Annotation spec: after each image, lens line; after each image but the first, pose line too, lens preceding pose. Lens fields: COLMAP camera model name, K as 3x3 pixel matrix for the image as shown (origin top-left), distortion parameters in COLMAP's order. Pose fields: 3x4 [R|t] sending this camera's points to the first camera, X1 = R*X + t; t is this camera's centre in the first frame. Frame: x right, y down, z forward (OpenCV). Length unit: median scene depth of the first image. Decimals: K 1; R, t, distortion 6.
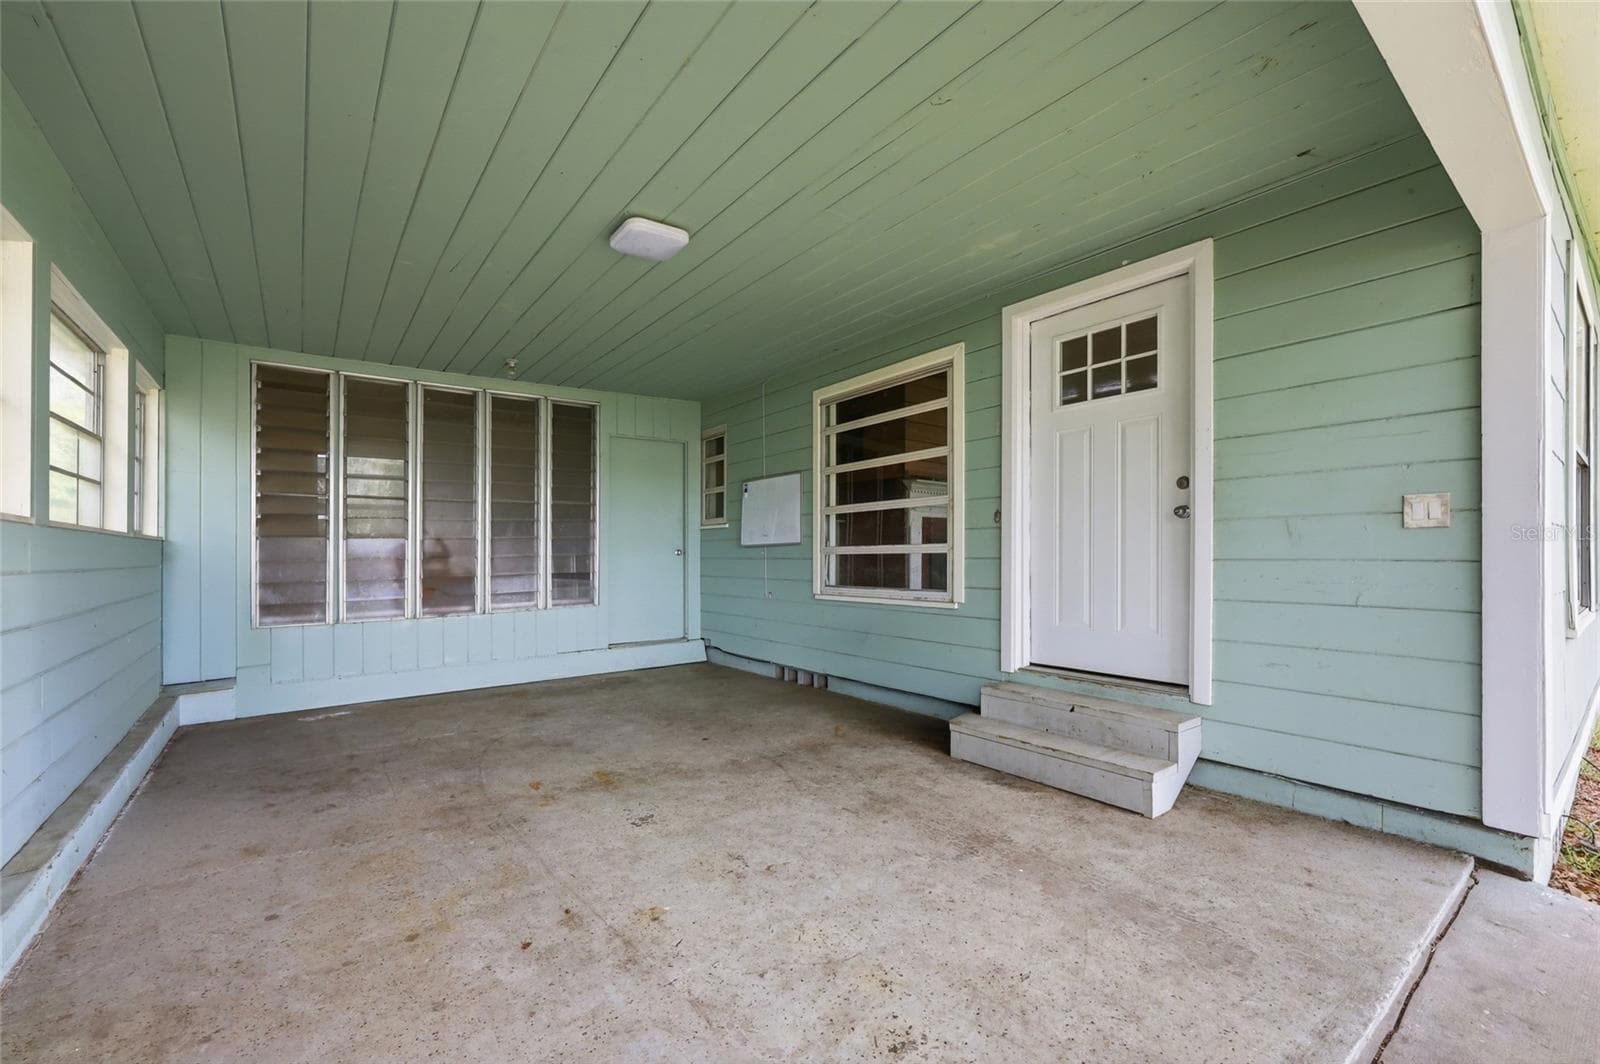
lens RADIAL K [[654.9, 0, 794.8], [0, 654.9, 546.2], [0, 0, 1]] dist [0.008603, 0.000233]
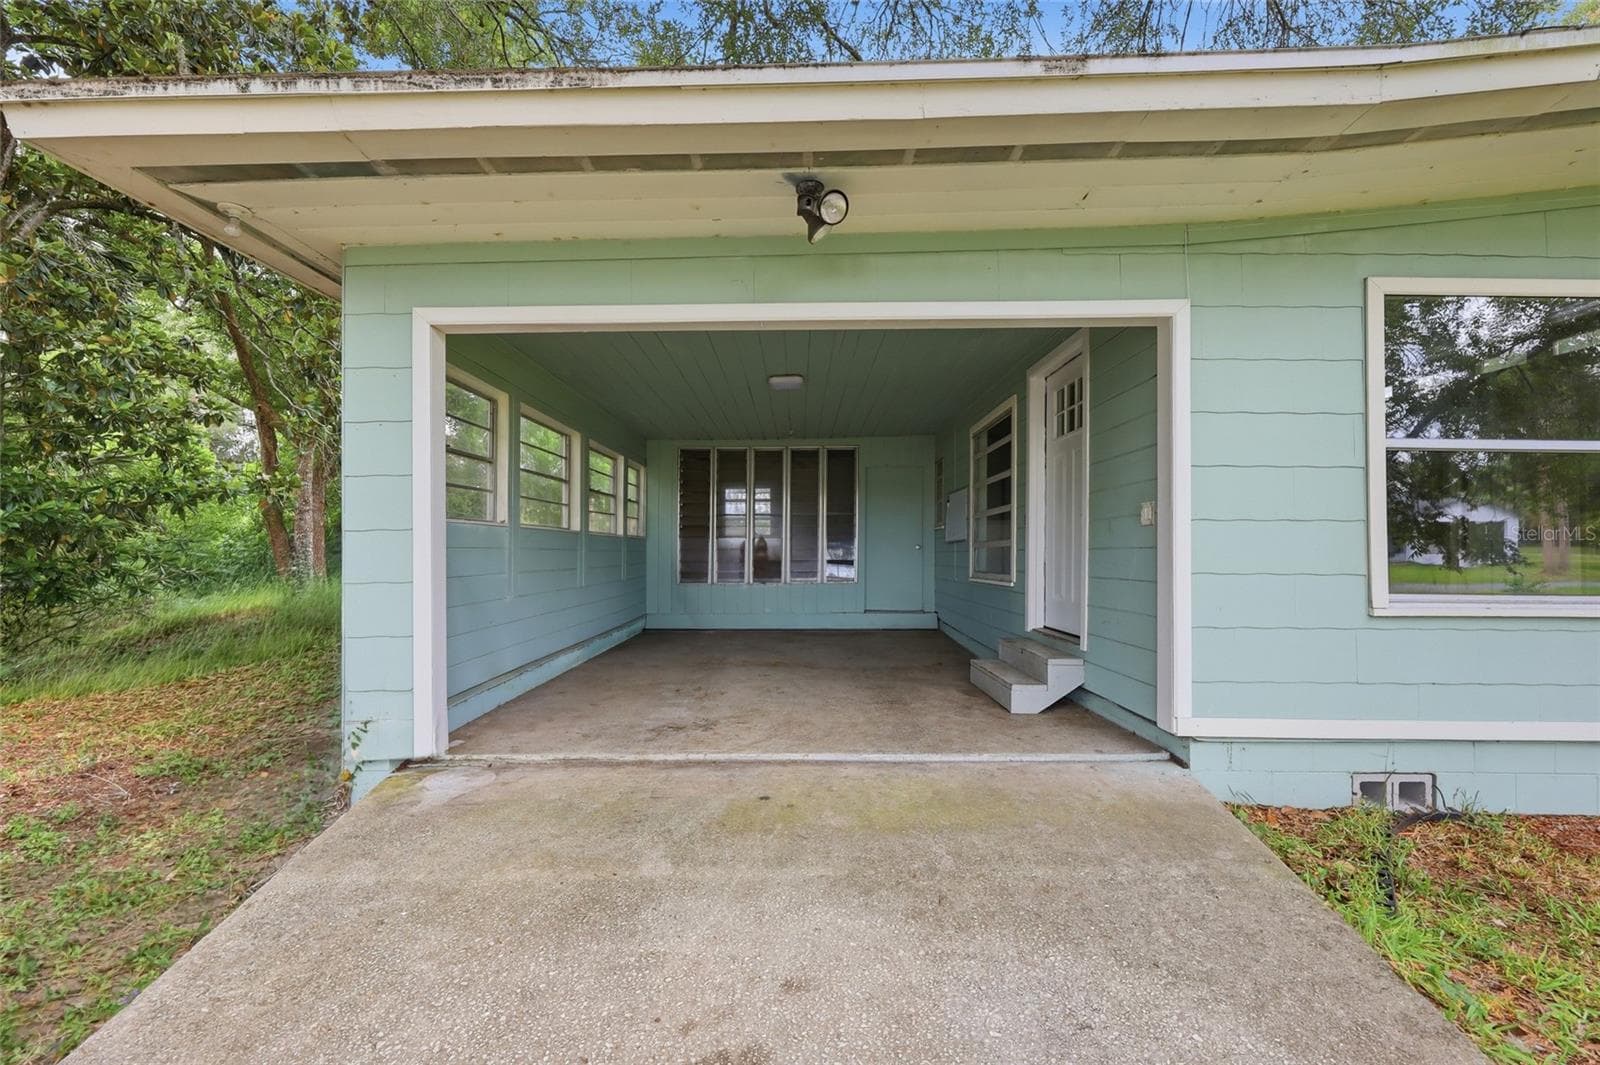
lens RADIAL K [[654.9, 0, 794.8], [0, 654.9, 546.7], [0, 0, 1]] dist [0.008603, 0.000233]
pose [[0.790482, 0.001911, -0.612482, 0.574526], [-0.001222, 0.999998, 0.001543, 0.007927], [0.612484, -0.000471, 0.790483, -0.291734]]
